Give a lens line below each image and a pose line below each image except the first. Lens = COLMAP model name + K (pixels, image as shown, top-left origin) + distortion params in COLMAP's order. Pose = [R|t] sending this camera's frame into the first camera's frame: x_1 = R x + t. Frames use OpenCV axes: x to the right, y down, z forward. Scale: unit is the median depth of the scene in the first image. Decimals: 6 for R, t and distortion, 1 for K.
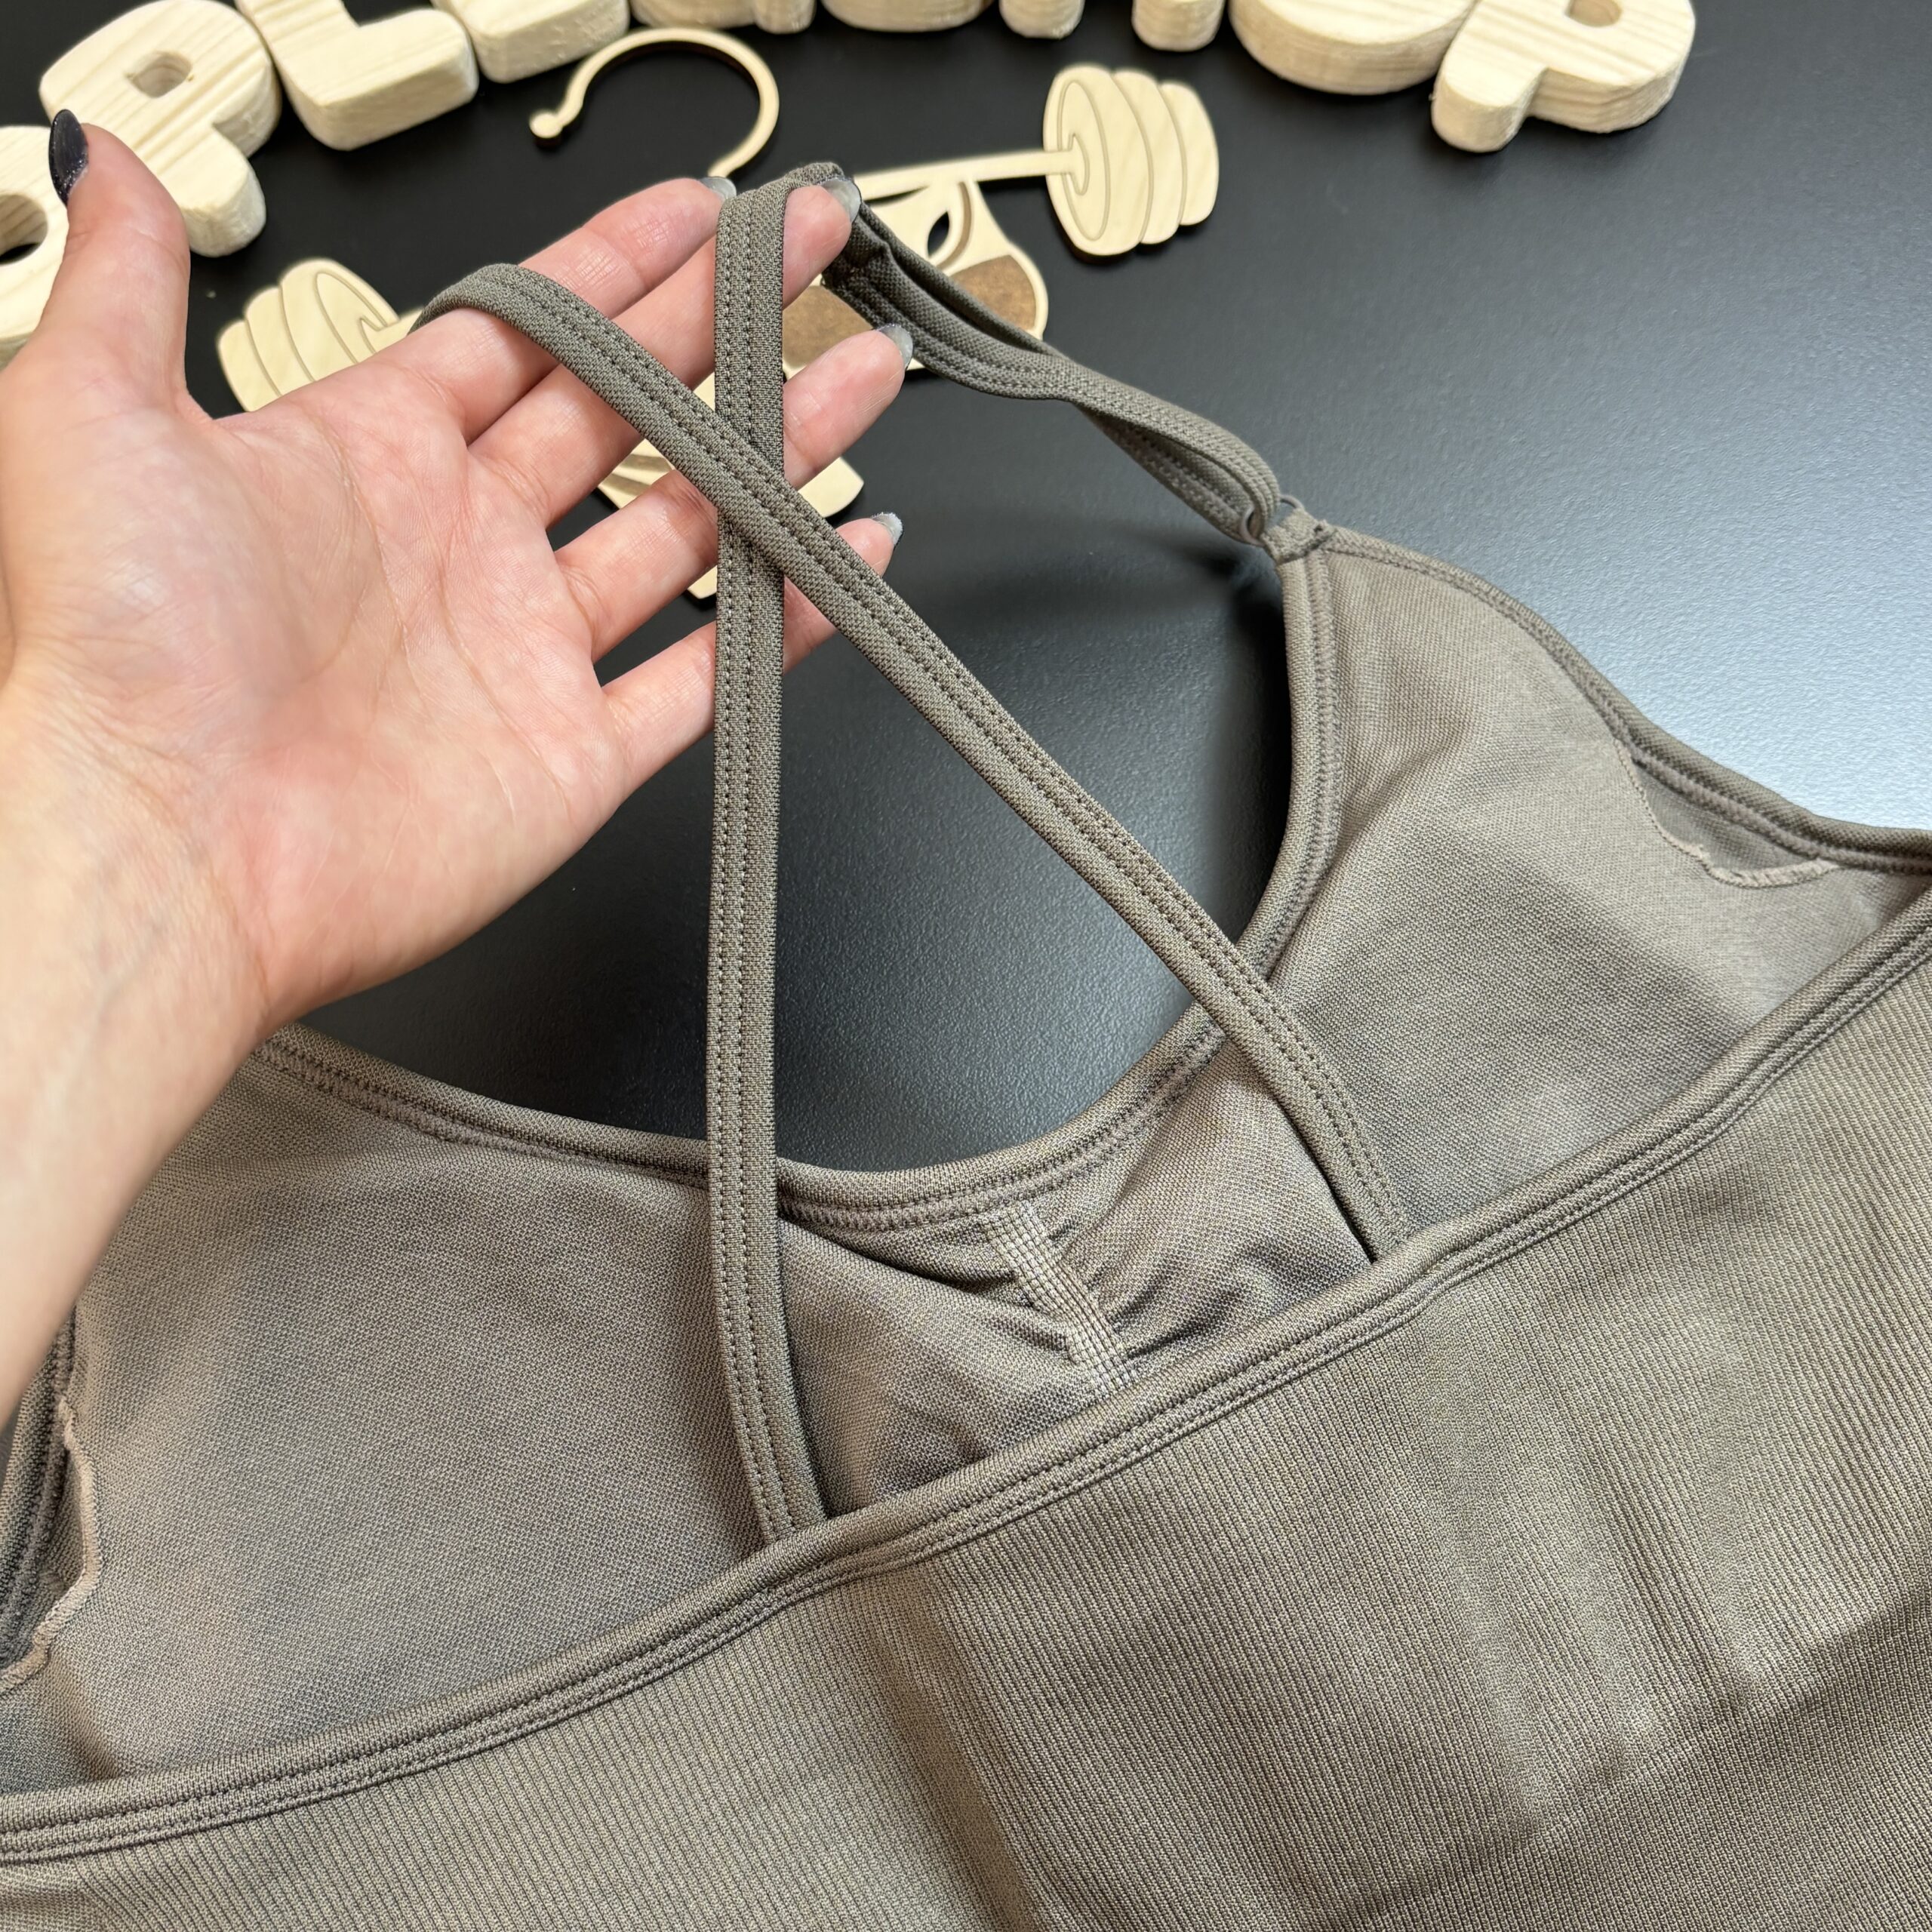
lens RADIAL K [[2414.8, 0, 966.0], [0, 2414.8, 966.0], [0, 0, 1]] dist [0.006723, -0.009888]
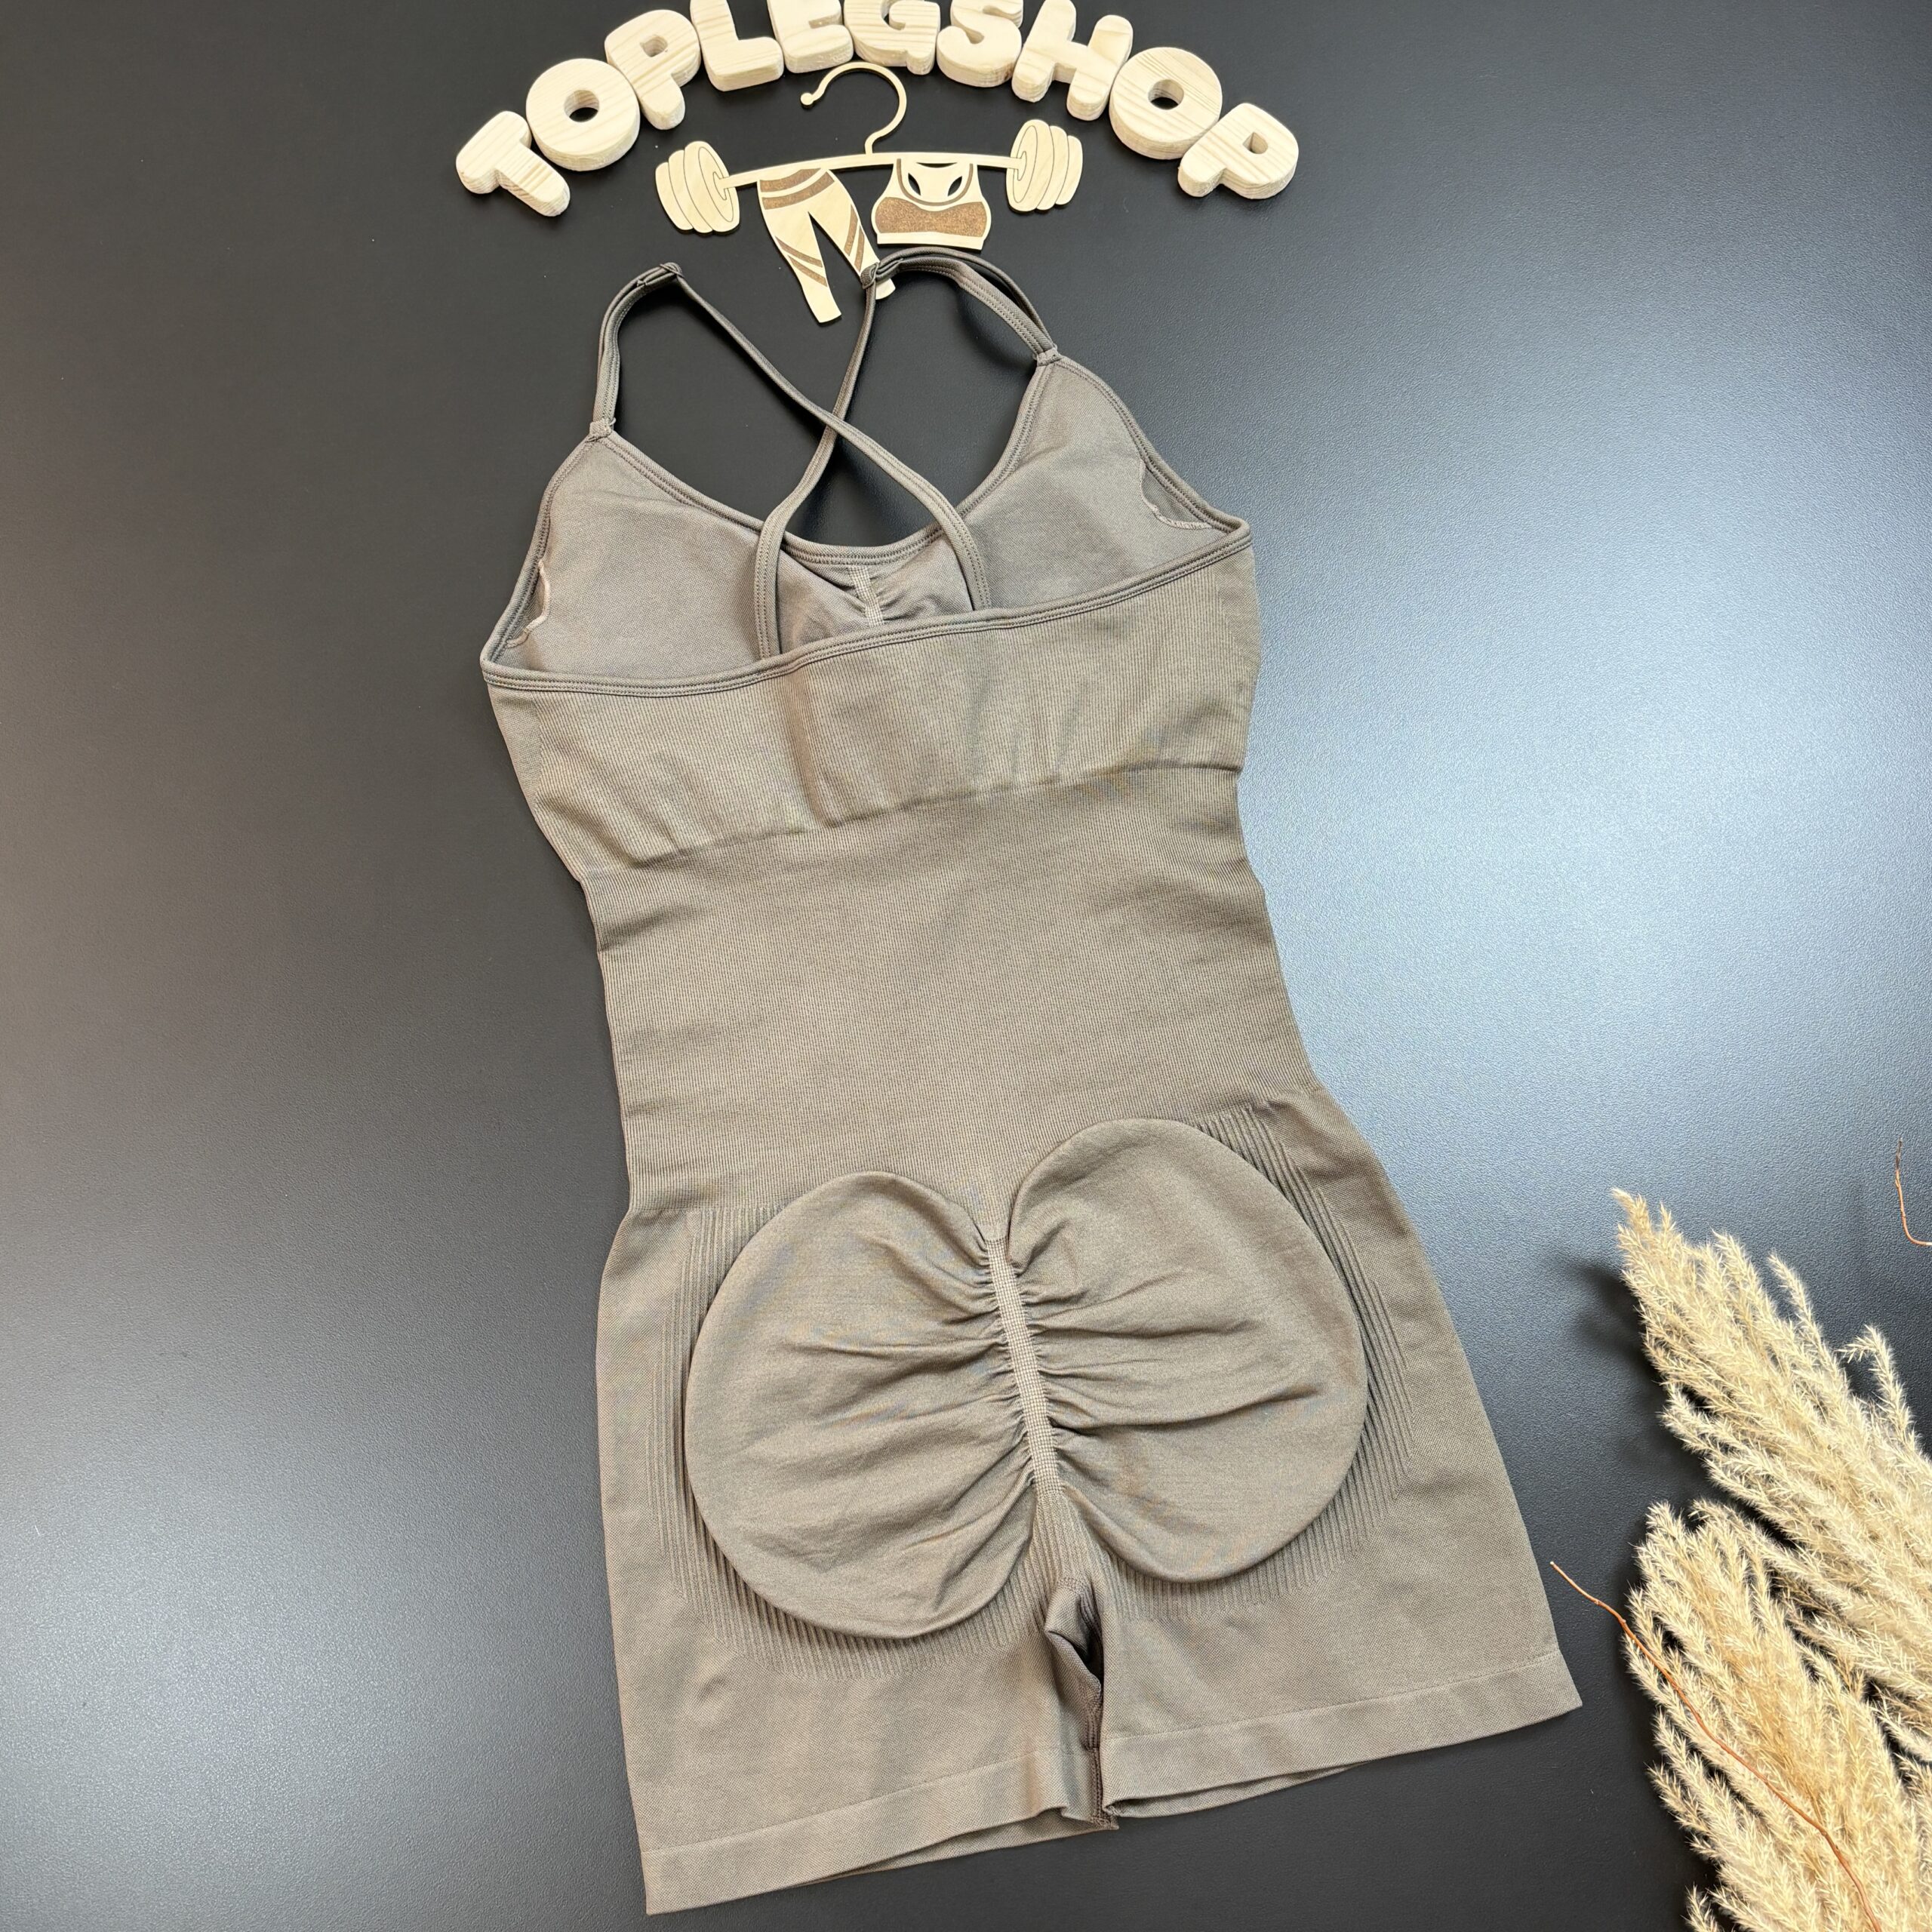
lens RADIAL K [[2371.7, 0, 966.0], [0, 2371.7, 966.0], [0, 0, 1]] dist [0.248776, -0.832596]
pose [[0.970363, 0.235265, -0.055182, 0.385978], [-0.223379, 0.960399, 0.166542, 0.047212], [0.092178, -0.149280, 0.984489, -1.807883]]
